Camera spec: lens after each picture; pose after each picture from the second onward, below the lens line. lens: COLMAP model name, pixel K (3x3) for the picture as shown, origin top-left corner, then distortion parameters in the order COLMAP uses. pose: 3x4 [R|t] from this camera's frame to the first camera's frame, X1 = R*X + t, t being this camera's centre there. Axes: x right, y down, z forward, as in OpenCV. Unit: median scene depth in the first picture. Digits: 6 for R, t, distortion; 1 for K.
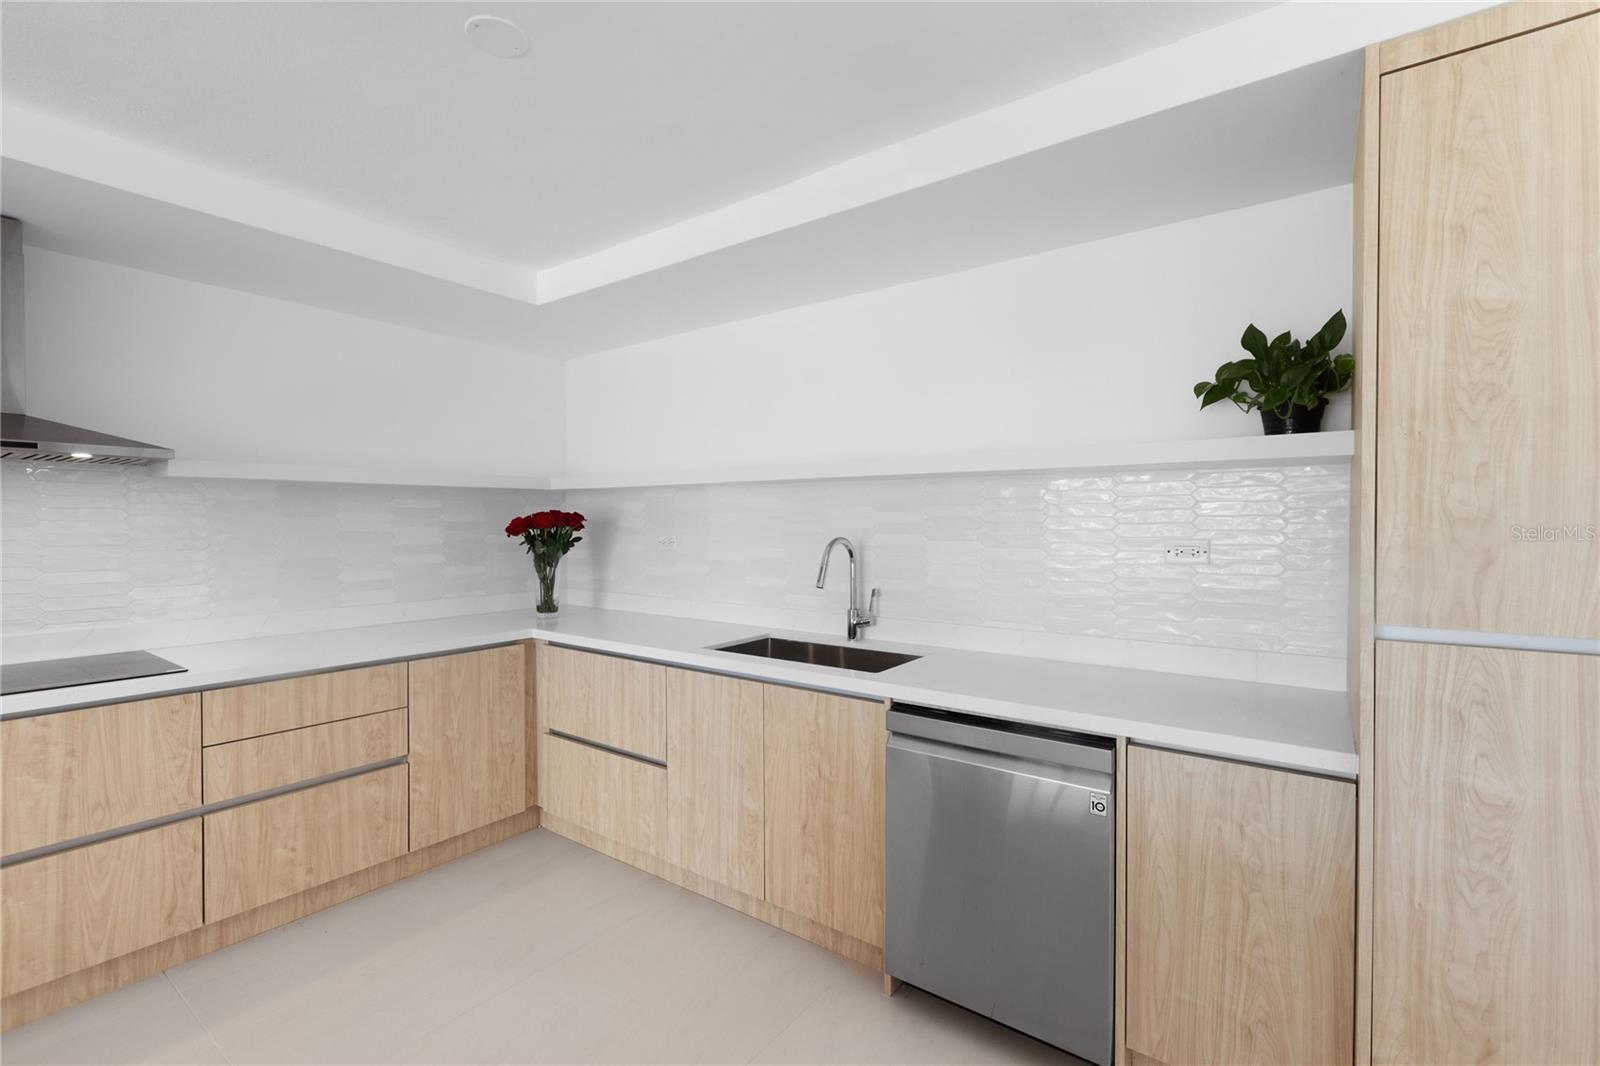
lens RADIAL K [[710.7, 0, 791.7], [0, 710.7, 534.6], [0, 0, 1]] dist [-0.000442, 0.000747]
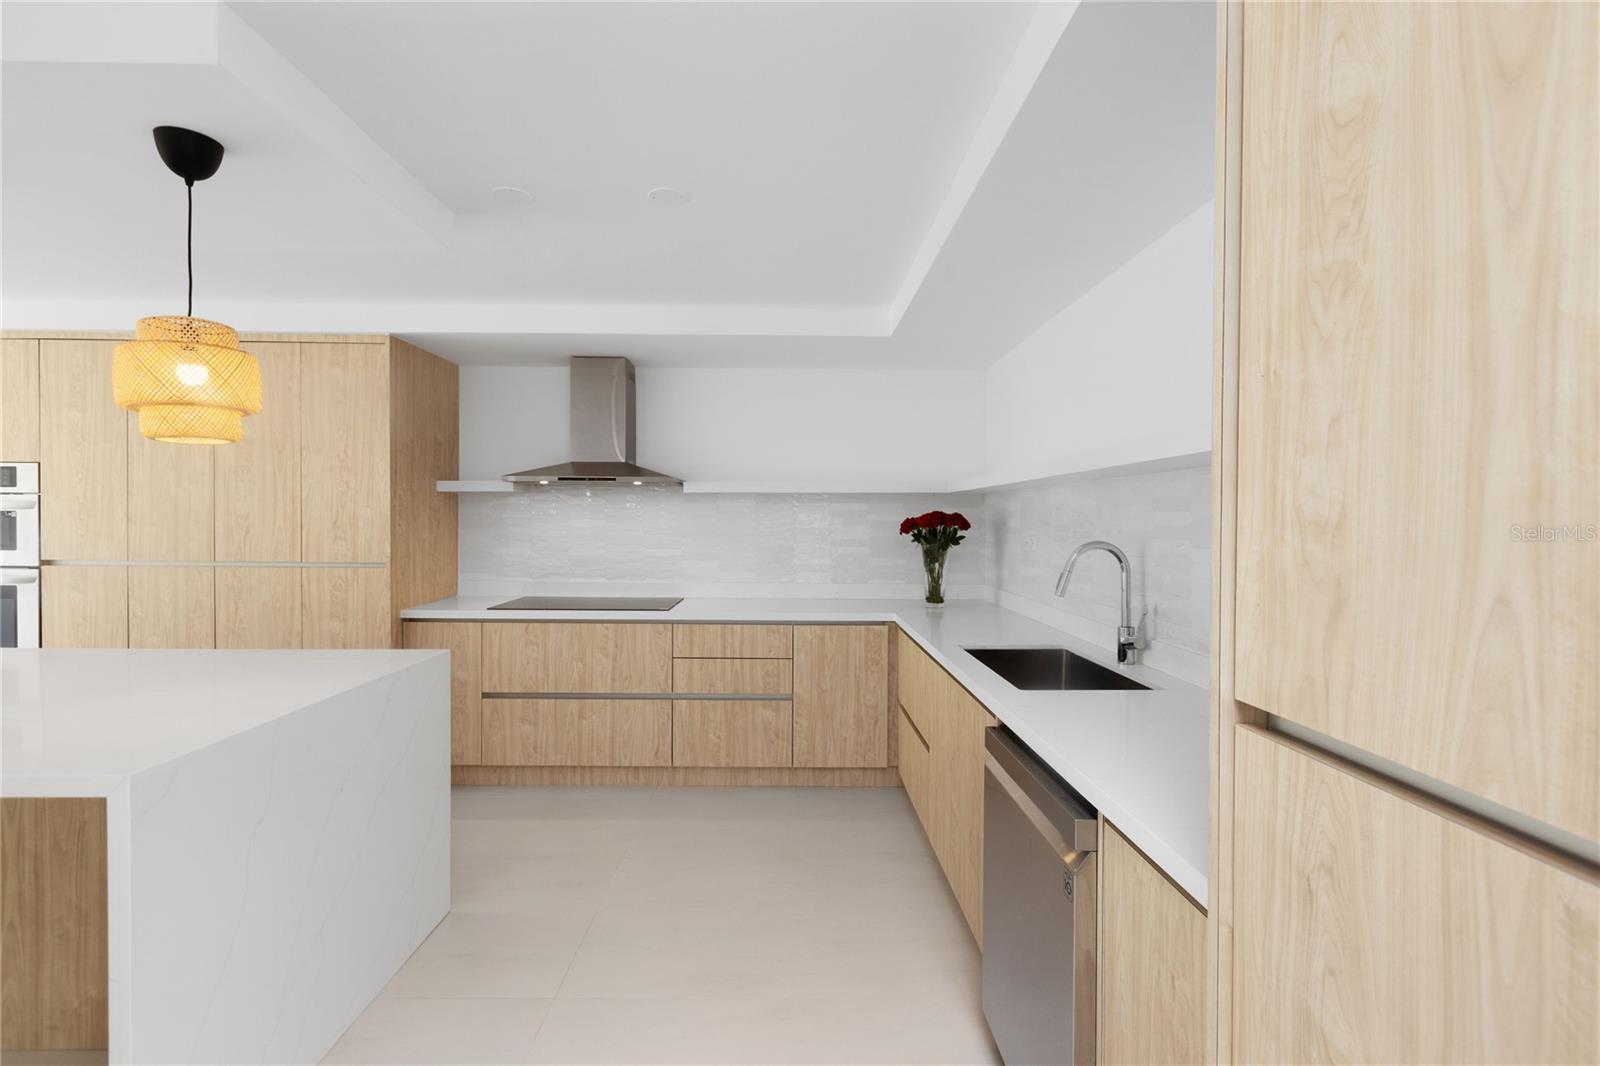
lens RADIAL K [[710.7, 0, 781.9], [0, 710.7, 534.6], [0, 0, 1]] dist [-0.000442, 0.000747]
pose [[0.612482, 0.020565, -0.790217, 0.596413], [-0.021120, 0.999730, 0.009647, -0.005335], [0.790203, 0.010781, 0.612751, 0.184712]]
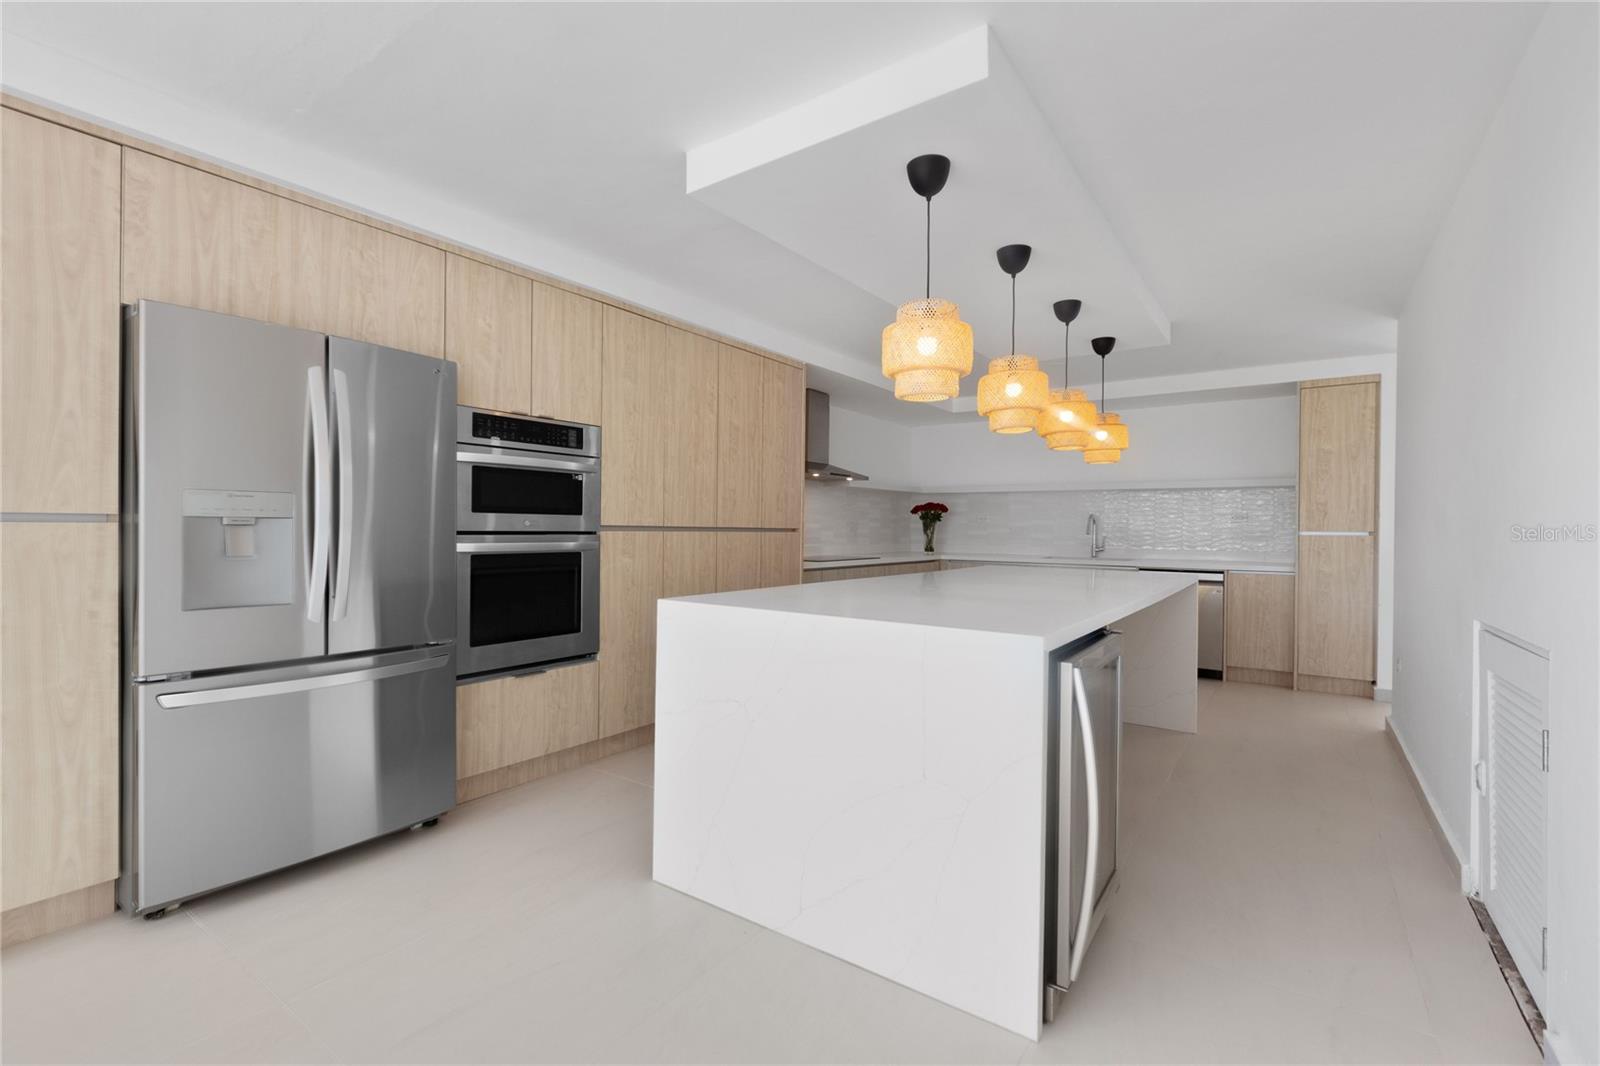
lens RADIAL K [[710.7, 0, 793.4], [0, 710.7, 534.1], [0, 0, 1]] dist [-0.000442, 0.000747]
pose [[0.999492, 0.011082, 0.029891, -1.204280], [-0.010795, 0.999894, -0.009743, 0.125402], [-0.029996, 0.009416, 0.999506, -1.639955]]
